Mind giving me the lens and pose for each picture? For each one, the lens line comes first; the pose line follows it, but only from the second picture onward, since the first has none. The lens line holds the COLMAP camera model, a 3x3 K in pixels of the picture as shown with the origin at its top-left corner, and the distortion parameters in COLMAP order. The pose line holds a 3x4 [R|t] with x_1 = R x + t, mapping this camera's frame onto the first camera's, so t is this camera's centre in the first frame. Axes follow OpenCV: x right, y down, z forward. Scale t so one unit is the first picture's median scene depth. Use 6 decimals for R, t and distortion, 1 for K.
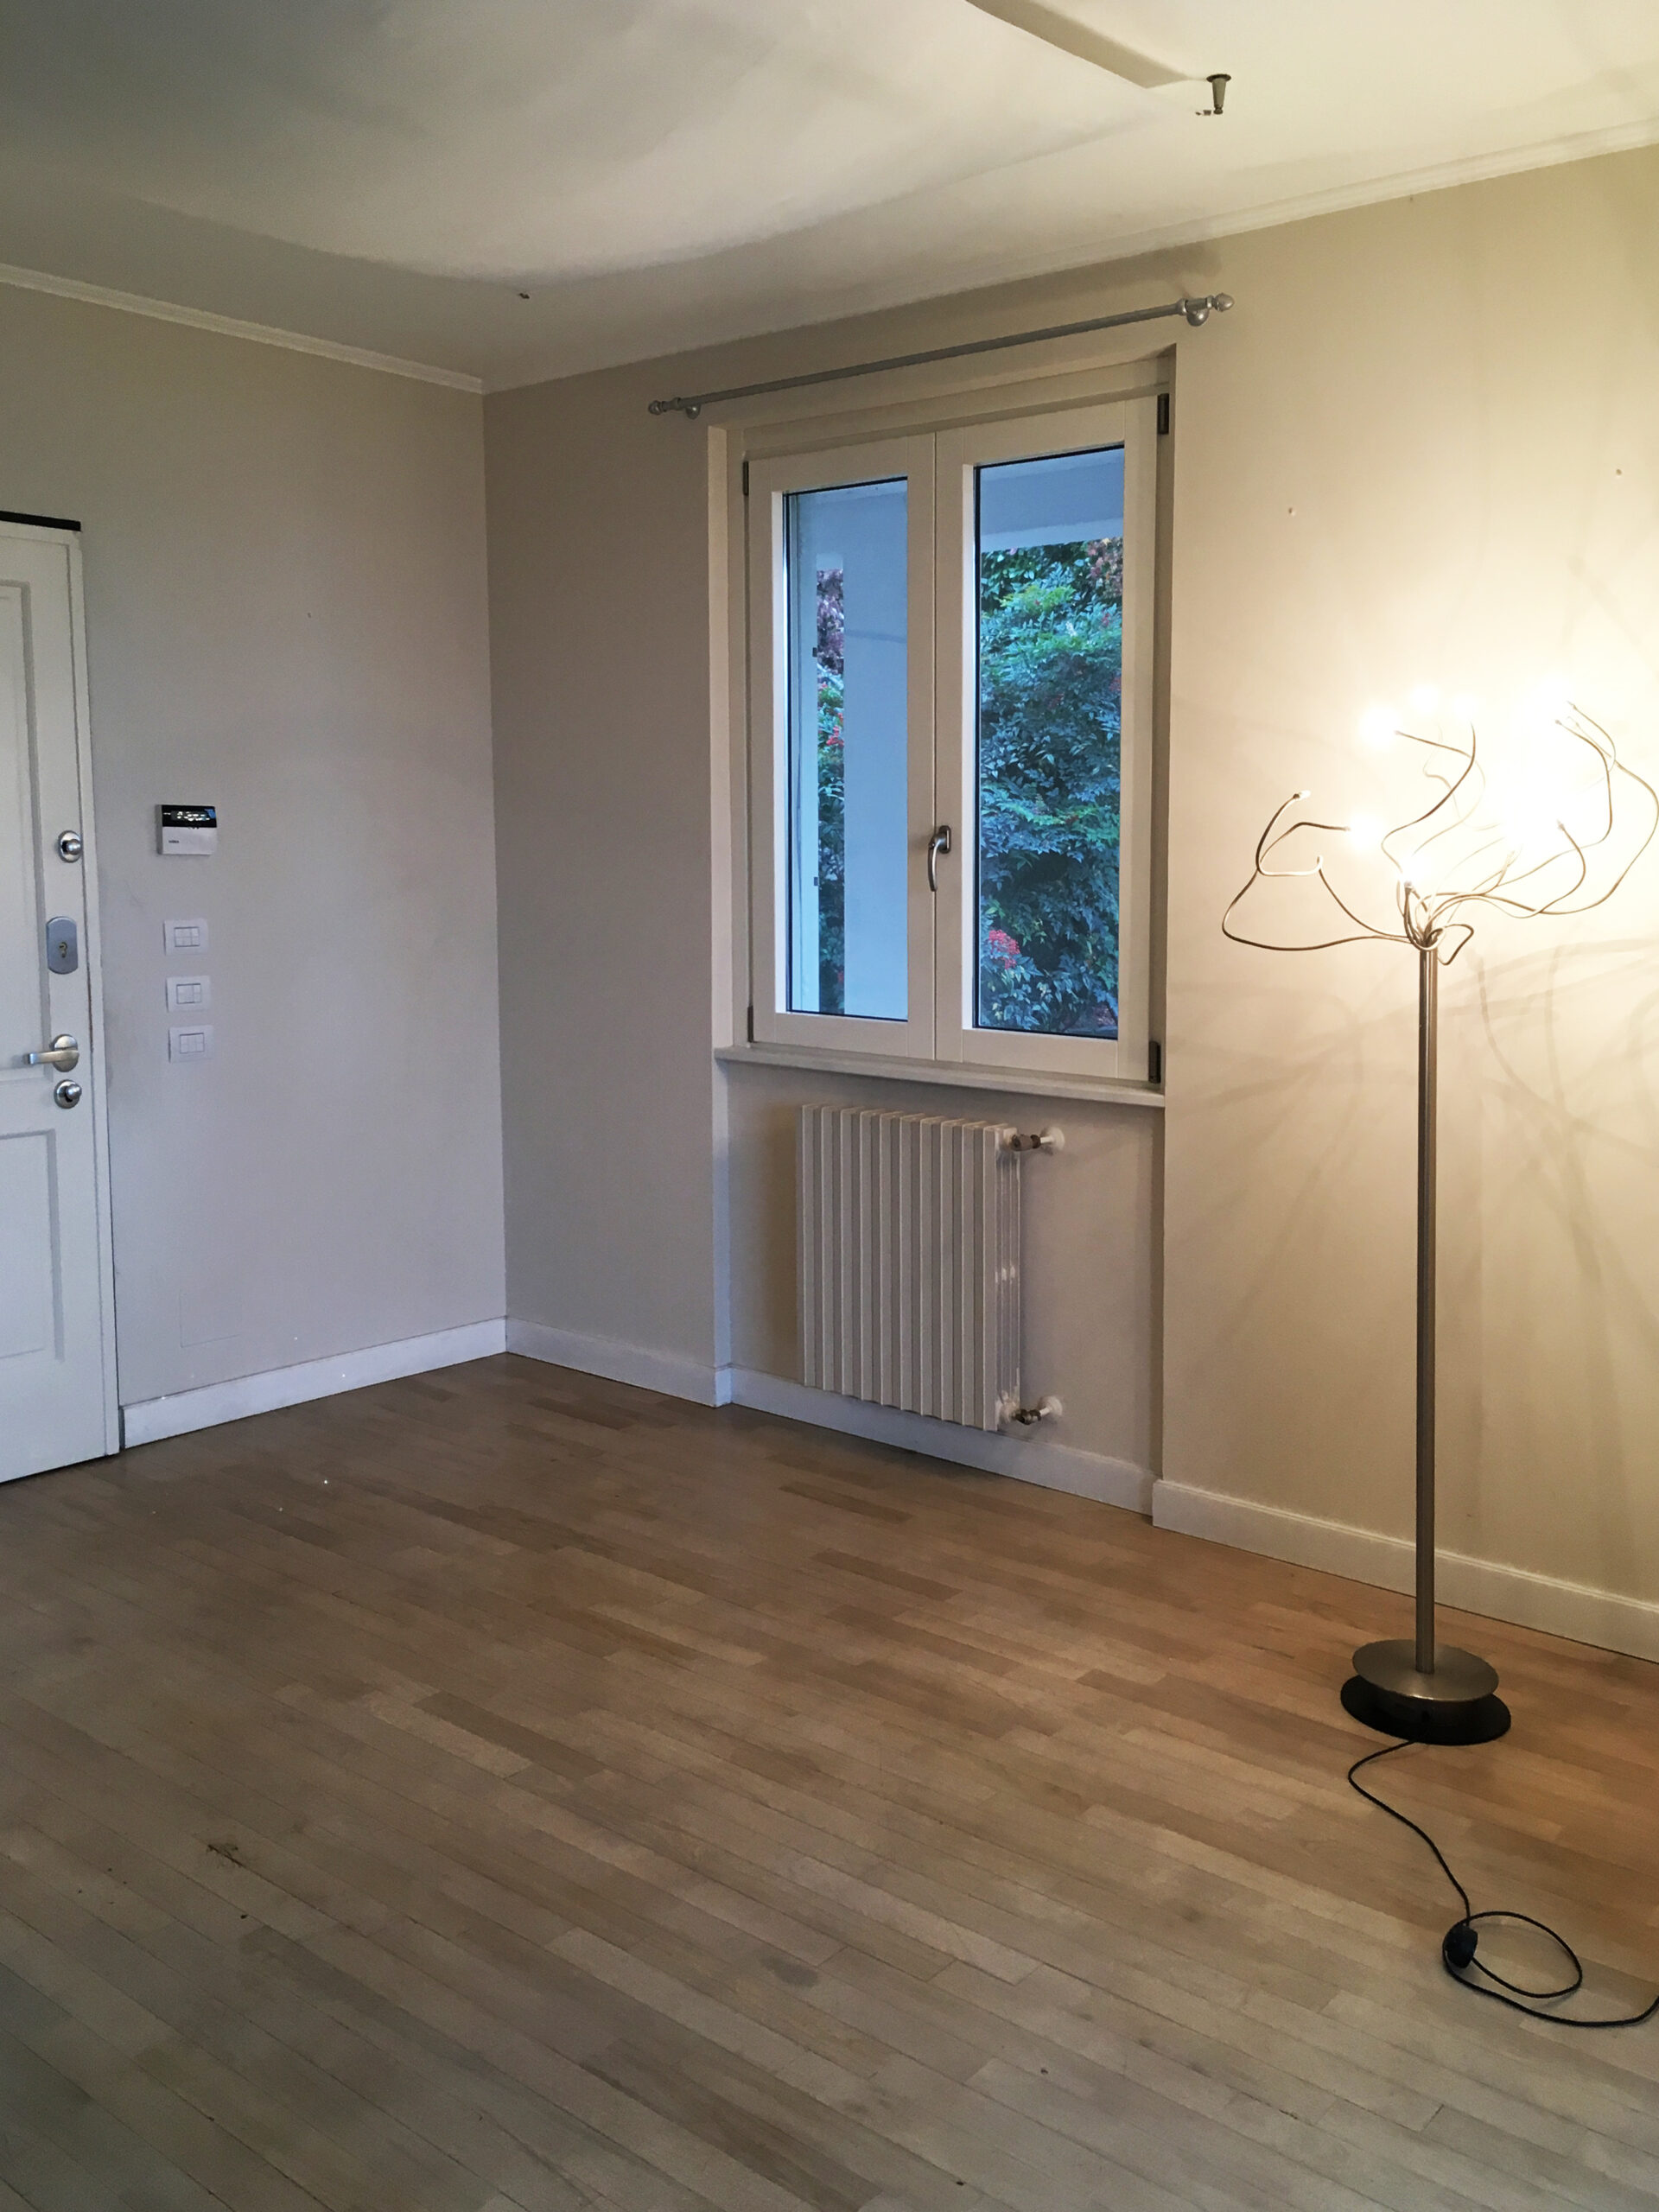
lens RADIAL K [[1896.7, 0, 829.7], [0, 1896.7, 1038.1], [0, 0, 1]] dist [0.066130, -0.122709]
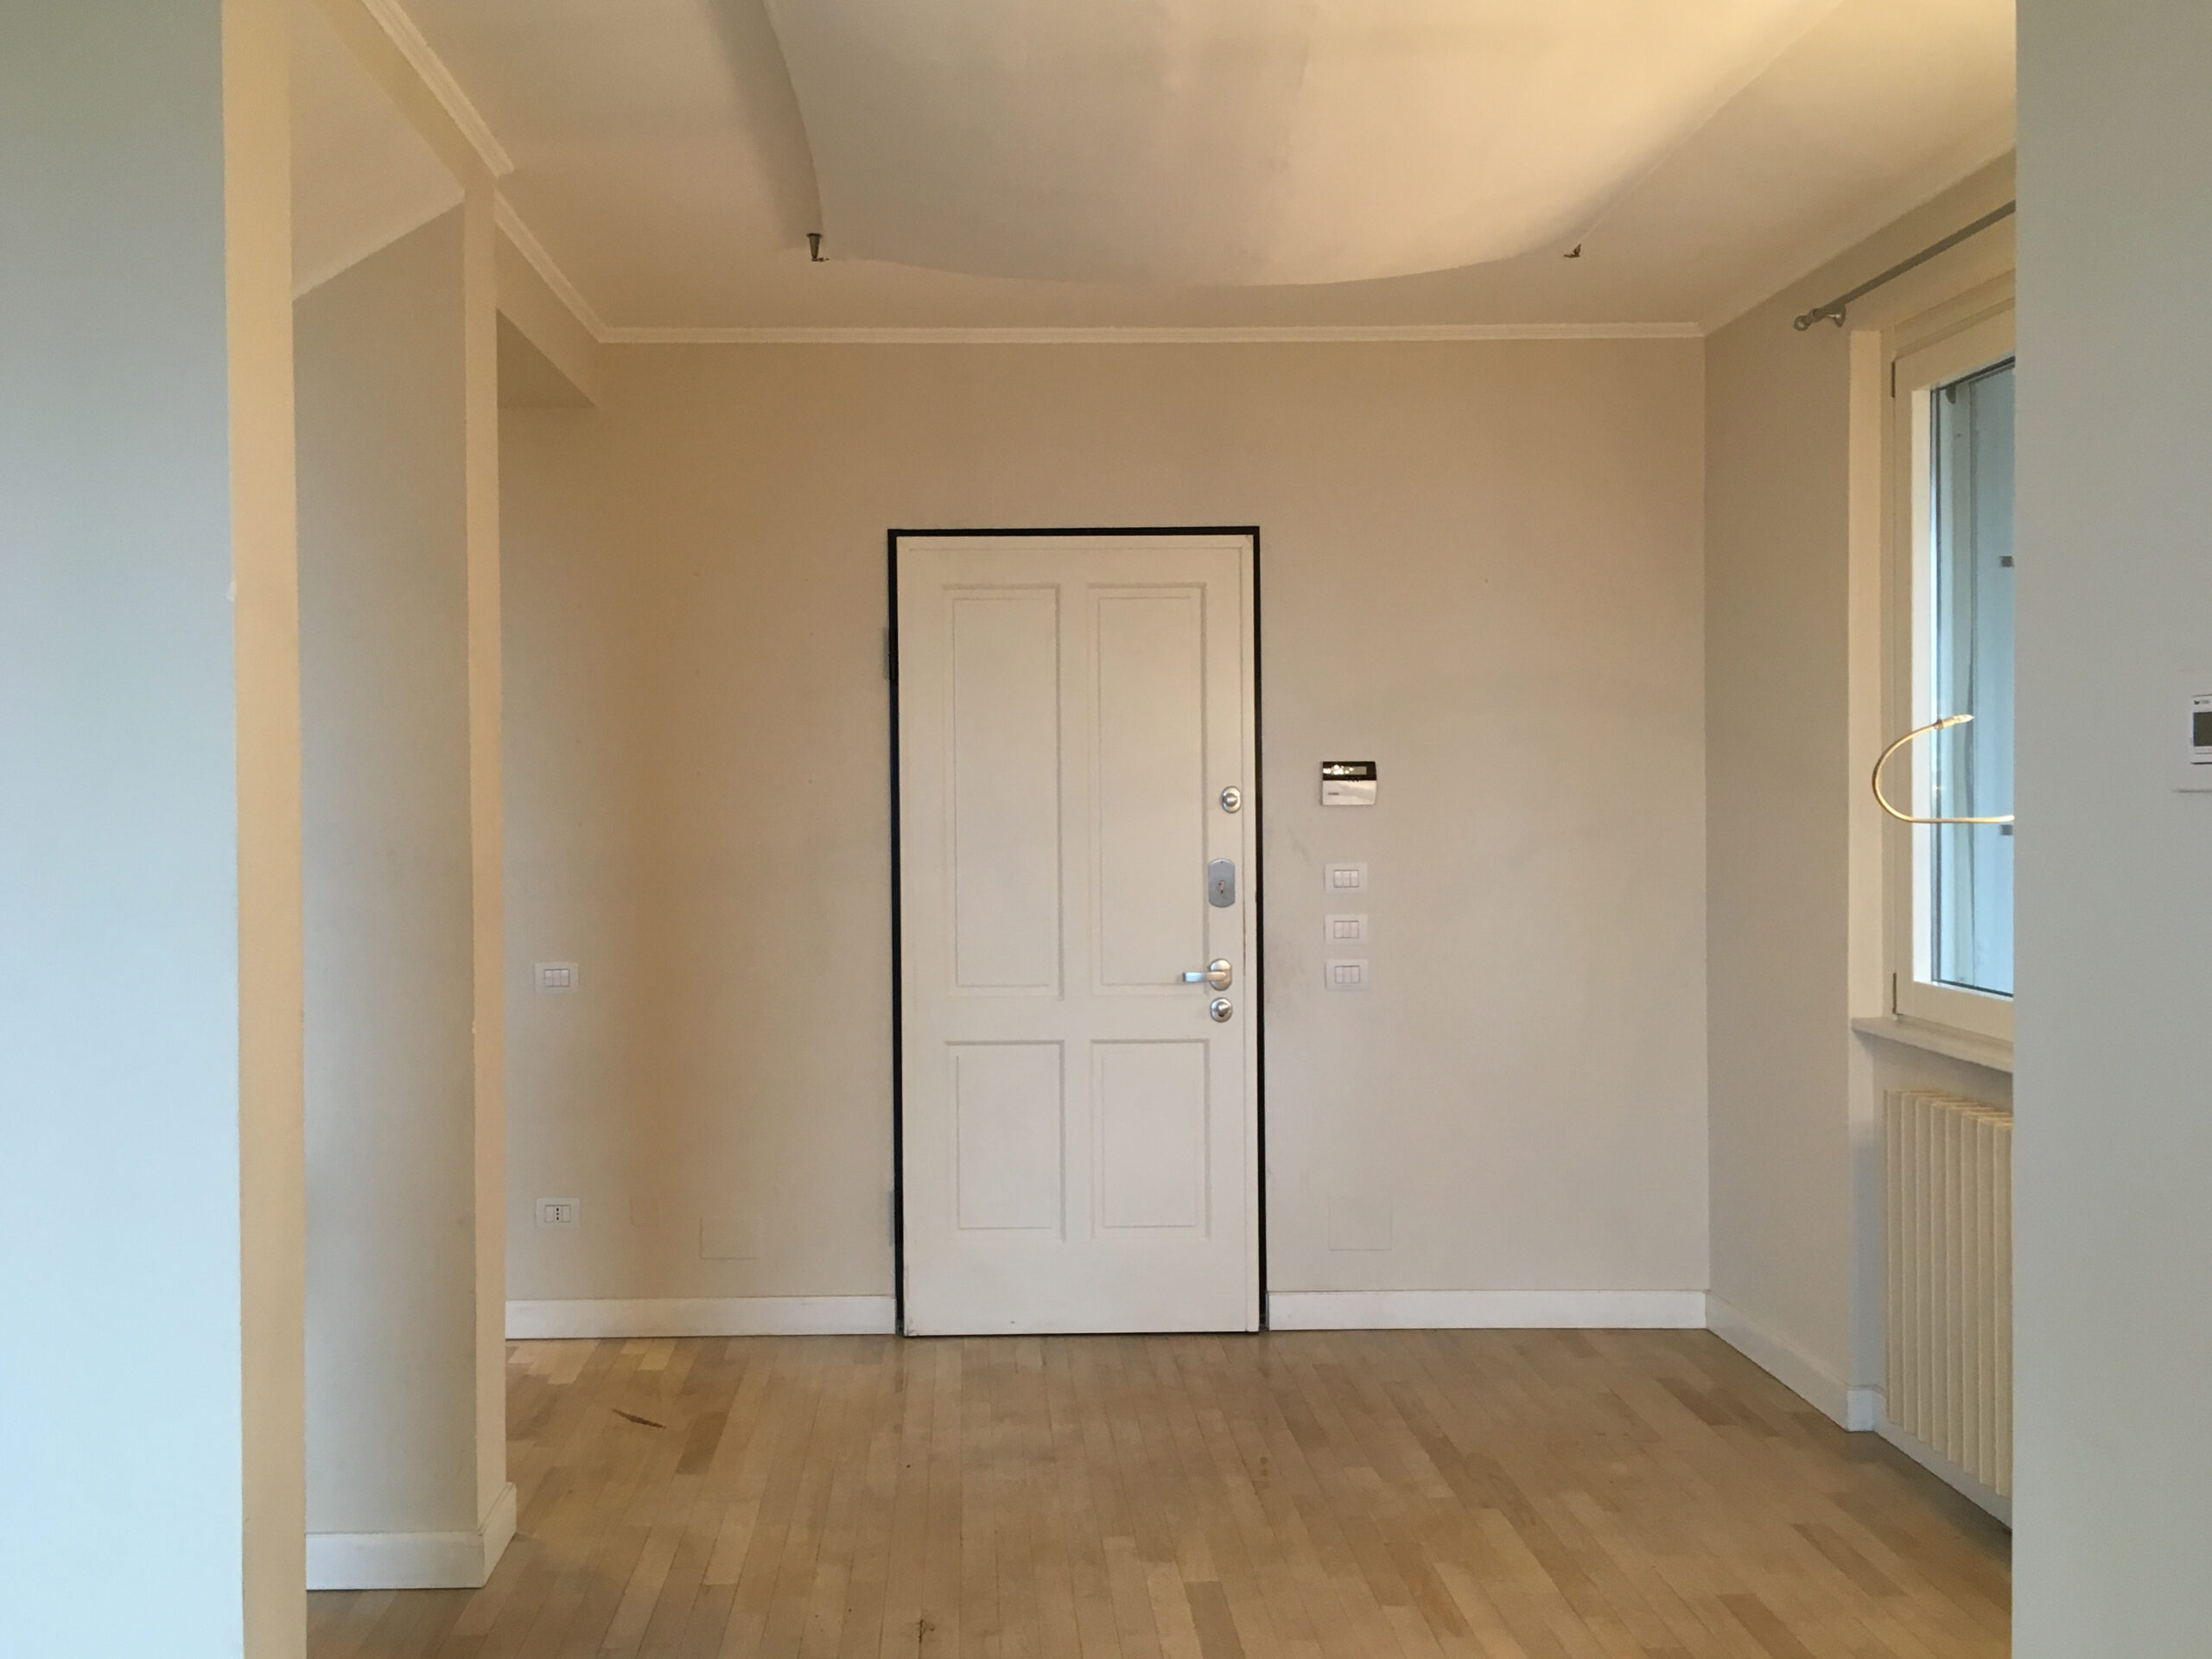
lens RADIAL K [[1953.2, 0, 1106.0], [0, 1953.2, 829.5], [0, 0, 1]] dist [0.044173, -0.120310]
pose [[0.651738, 0.002246, -0.758441, 0.445160], [-0.064203, 0.996570, -0.052219, -0.013222], [0.755722, 0.082727, 0.649646, 0.152249]]
